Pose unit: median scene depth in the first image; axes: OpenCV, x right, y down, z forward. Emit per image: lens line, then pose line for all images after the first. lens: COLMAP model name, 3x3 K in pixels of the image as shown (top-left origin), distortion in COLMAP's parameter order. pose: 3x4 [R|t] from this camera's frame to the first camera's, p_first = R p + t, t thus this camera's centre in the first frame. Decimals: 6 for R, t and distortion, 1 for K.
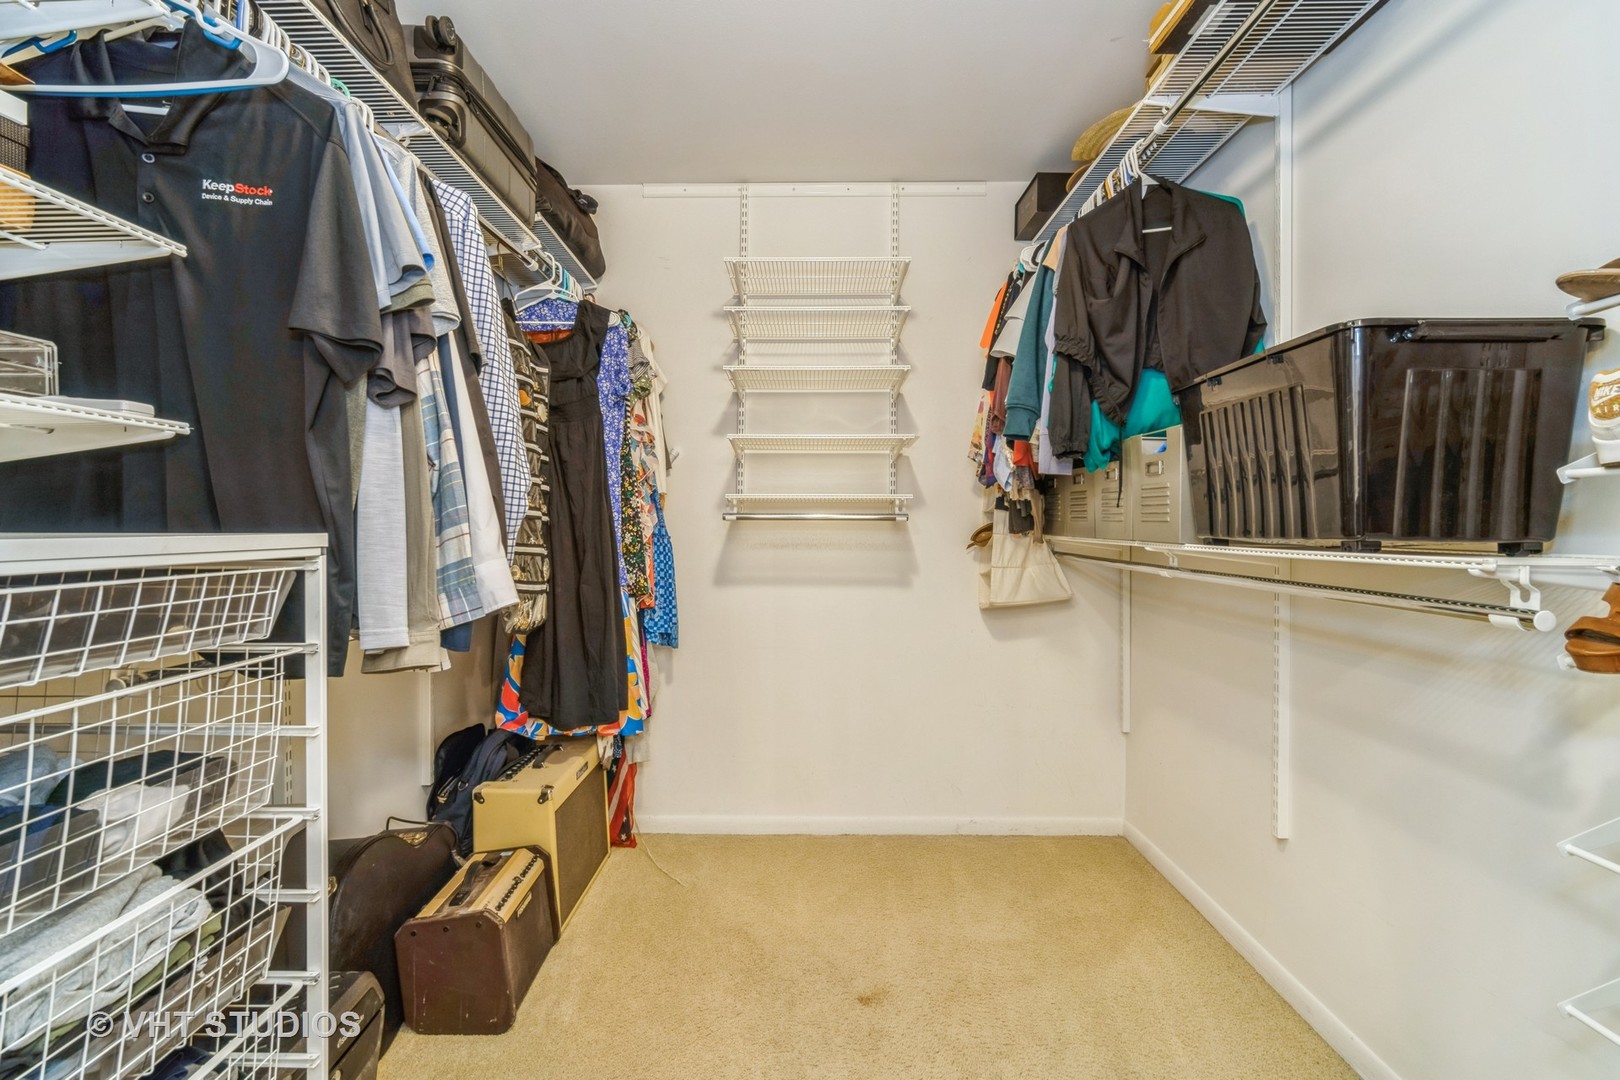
lens RADIAL K [[700.4, 0, 812.5], [0, 700.4, 538.1], [0, 0, 1]] dist [-0.004362, 0.000233]
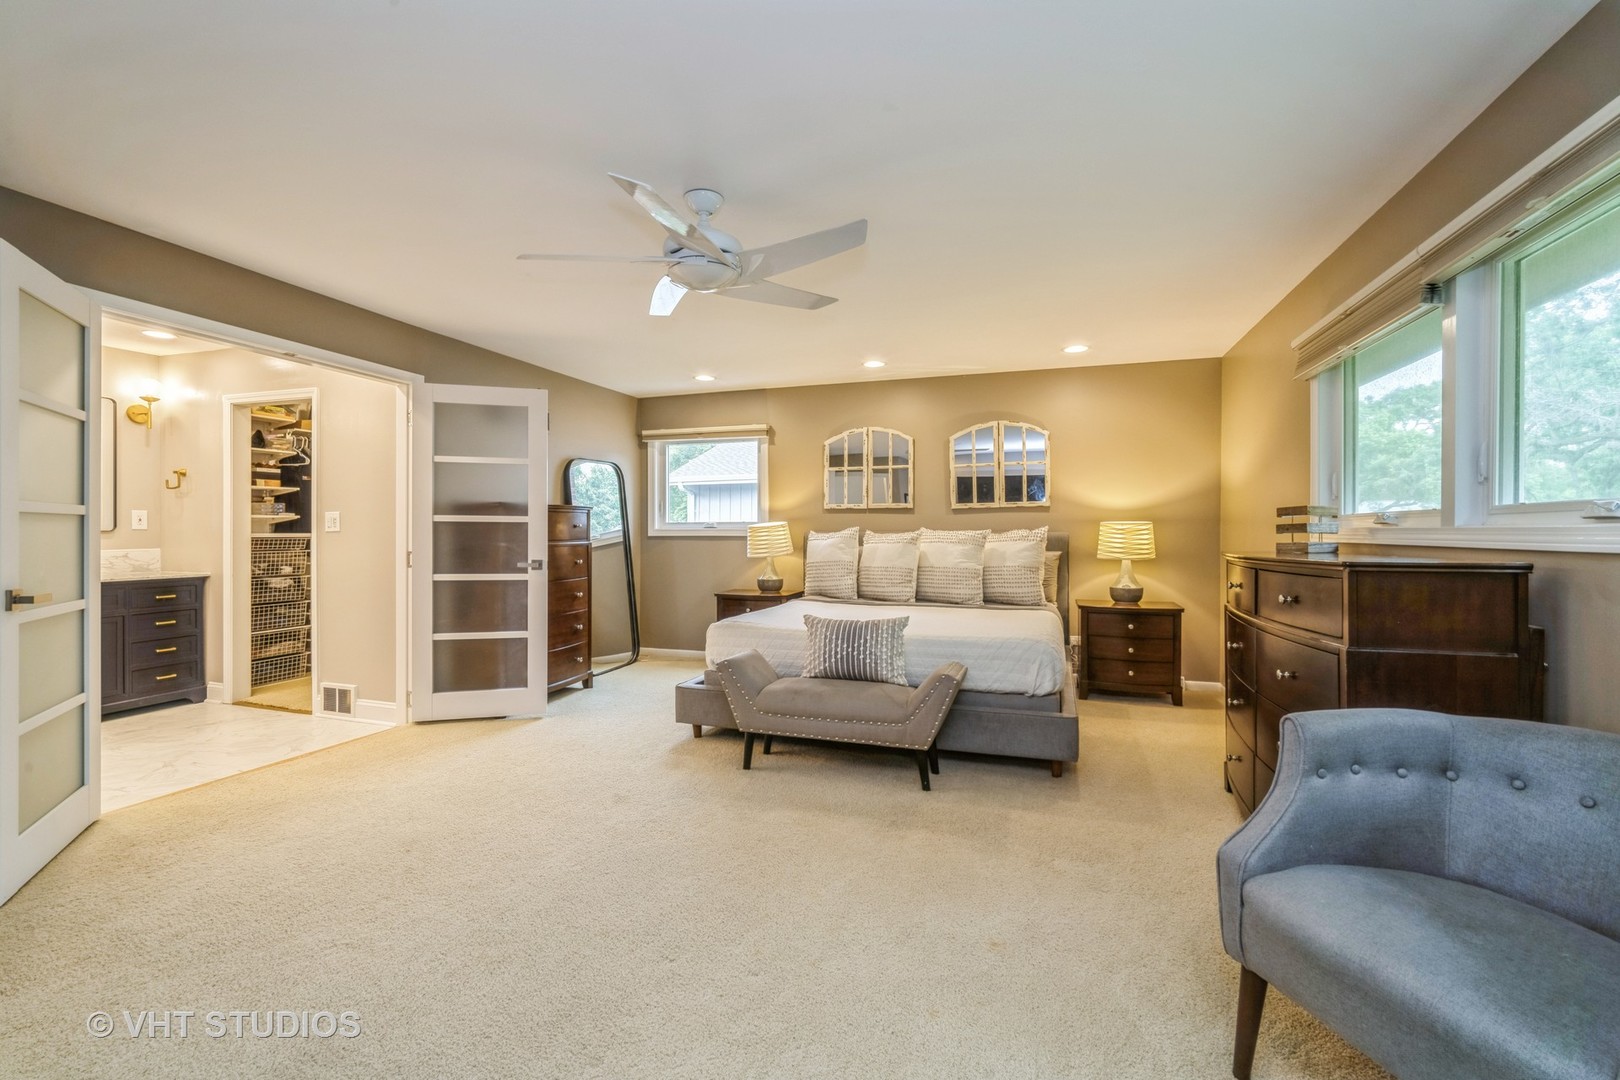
lens RADIAL K [[700.4, 0, 809.0], [0, 700.4, 536.2], [0, 0, 1]] dist [-0.004362, 0.000233]
pose [[0.948628, 0.007843, -0.316297, 5.876104], [-0.005851, 0.999957, 0.007248, -0.057473], [0.316340, -0.005025, 0.948633, -3.805503]]
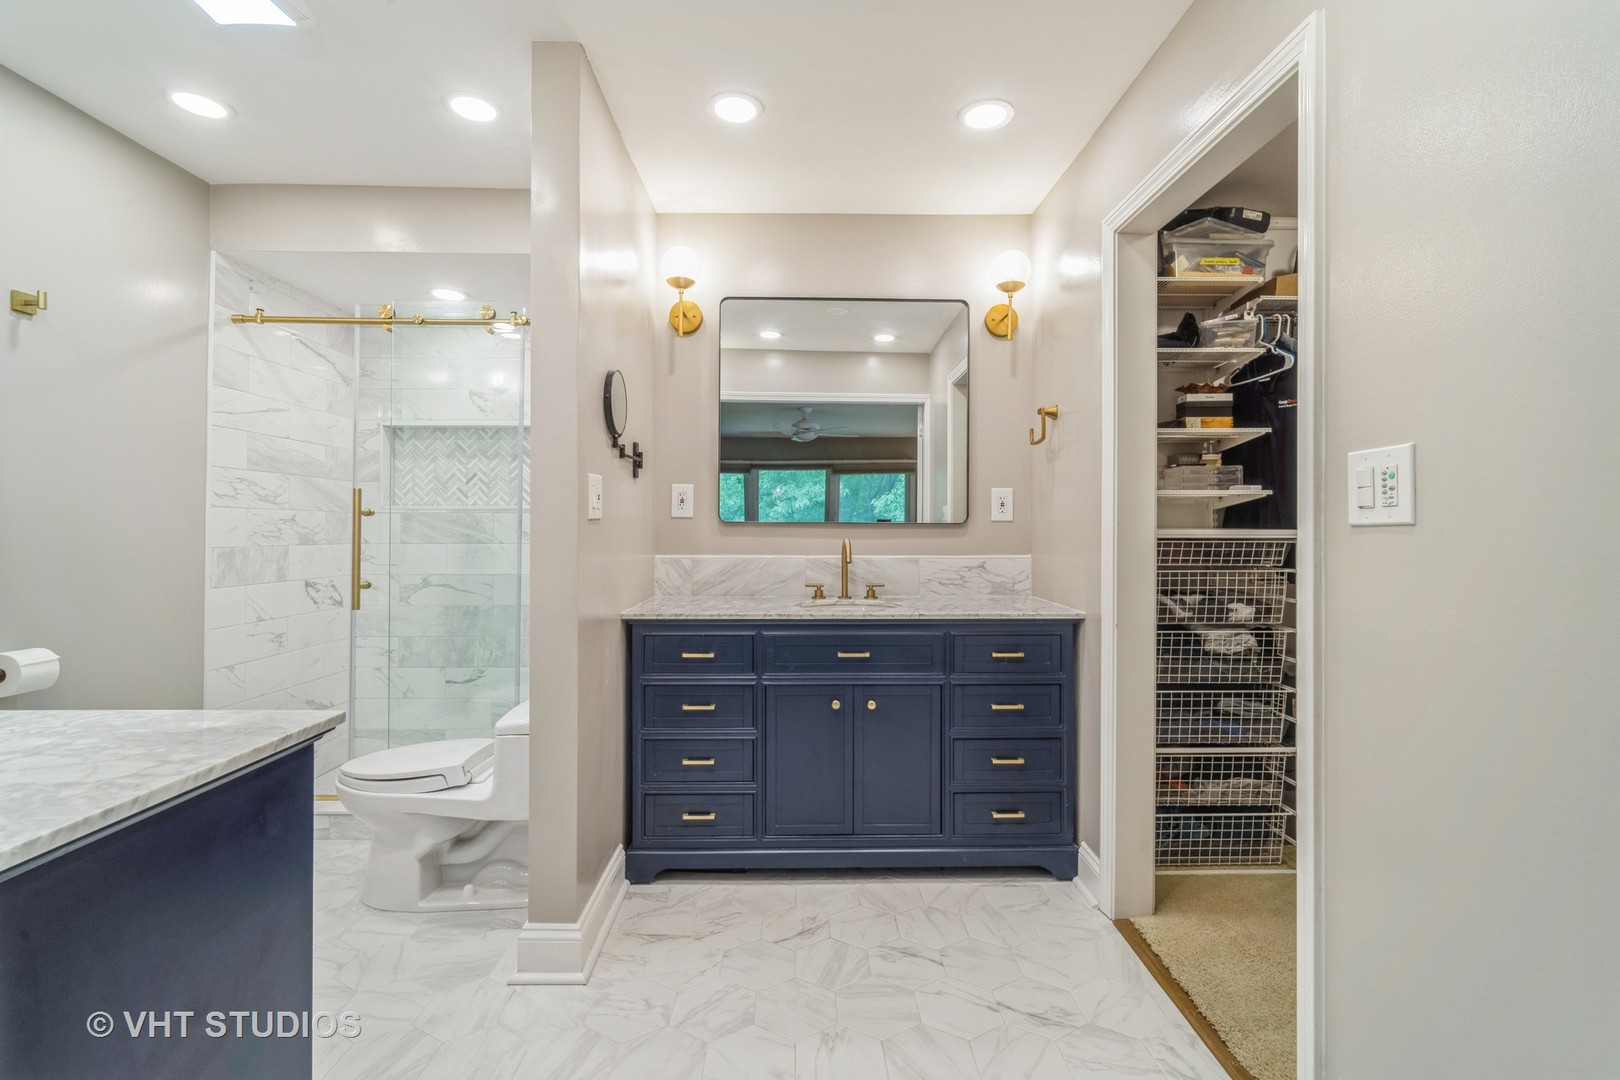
lens RADIAL K [[700.4, 0, 811.8], [0, 700.4, 518.3], [0, 0, 1]] dist [-0.004362, 0.000233]
pose [[0.018021, -0.001712, -0.999836, 2.028089], [-0.003546, 0.999992, -0.001777, -0.041112], [0.999831, 0.003578, 0.018015, -0.980304]]
